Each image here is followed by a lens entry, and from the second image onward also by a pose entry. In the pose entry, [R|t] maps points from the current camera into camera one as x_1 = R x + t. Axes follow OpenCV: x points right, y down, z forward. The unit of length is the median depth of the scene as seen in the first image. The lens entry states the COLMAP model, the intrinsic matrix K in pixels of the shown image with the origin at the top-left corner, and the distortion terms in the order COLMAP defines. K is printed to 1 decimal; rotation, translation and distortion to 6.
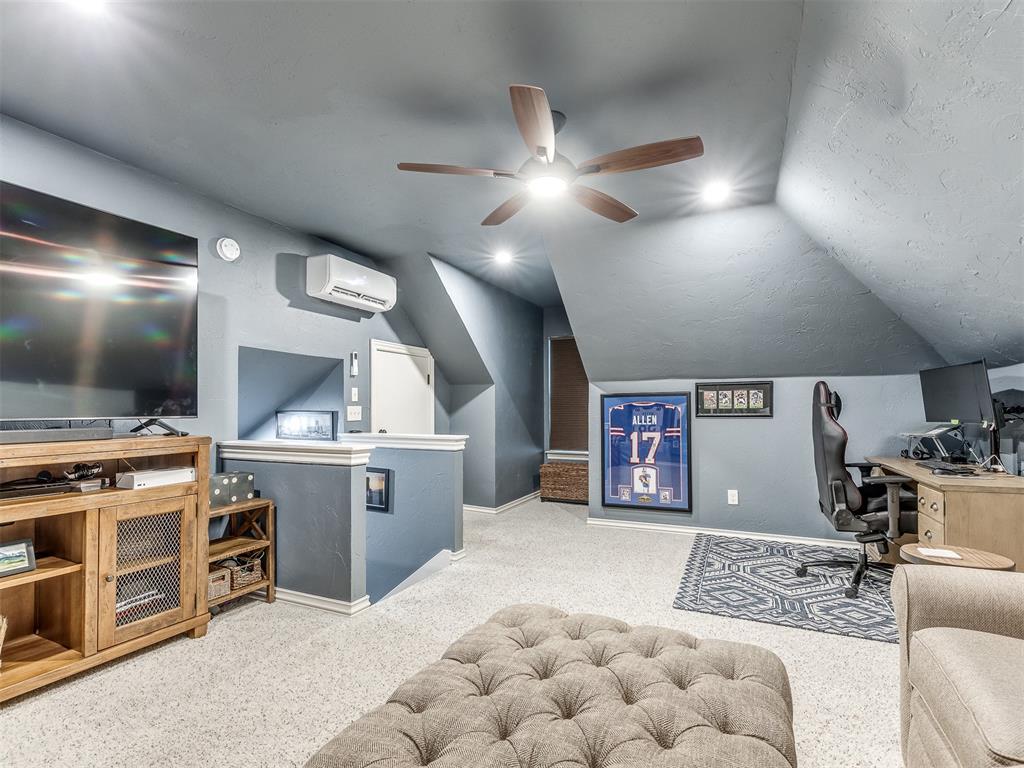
lens RADIAL K [[492.5, 0, 512.0], [0, 492.5, 384.0], [0, 0, 1]] dist [-0.028096, 0.010071]
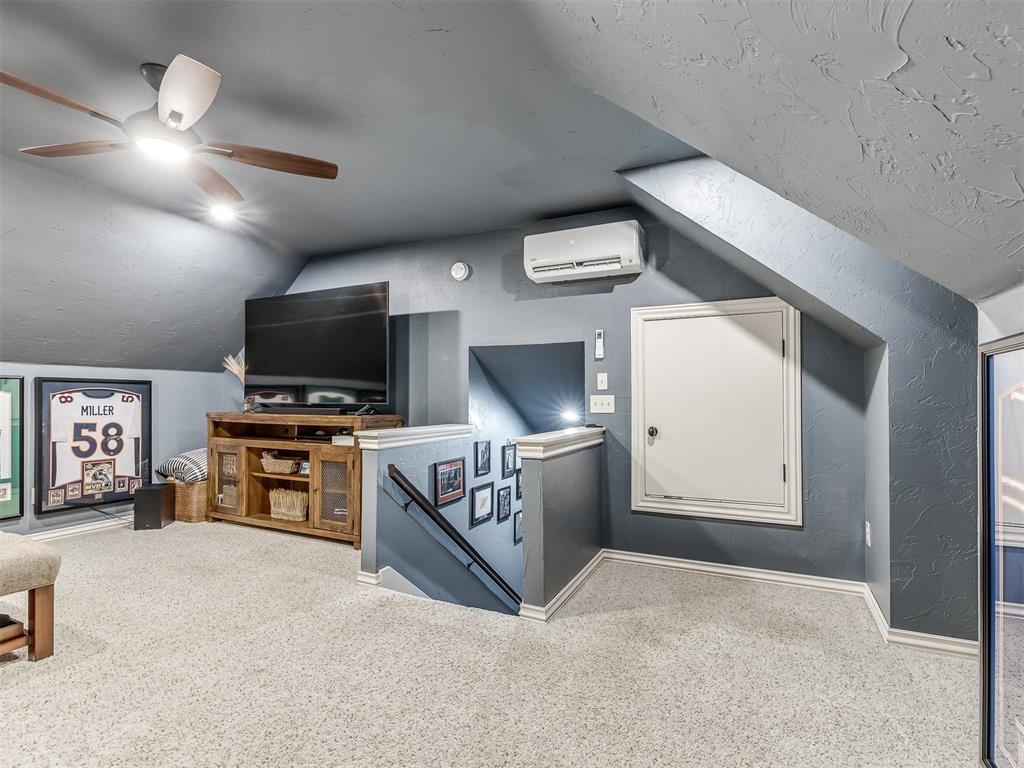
lens RADIAL K [[492.5, 0, 512.0], [0, 492.5, 384.0], [0, 0, 1]] dist [-0.028096, 0.010071]
pose [[0.015503, -0.033366, -0.999323, 0.508900], [0.049520, 0.998242, -0.032562, 0.045667], [0.998653, -0.048981, 0.017128, 0.833260]]
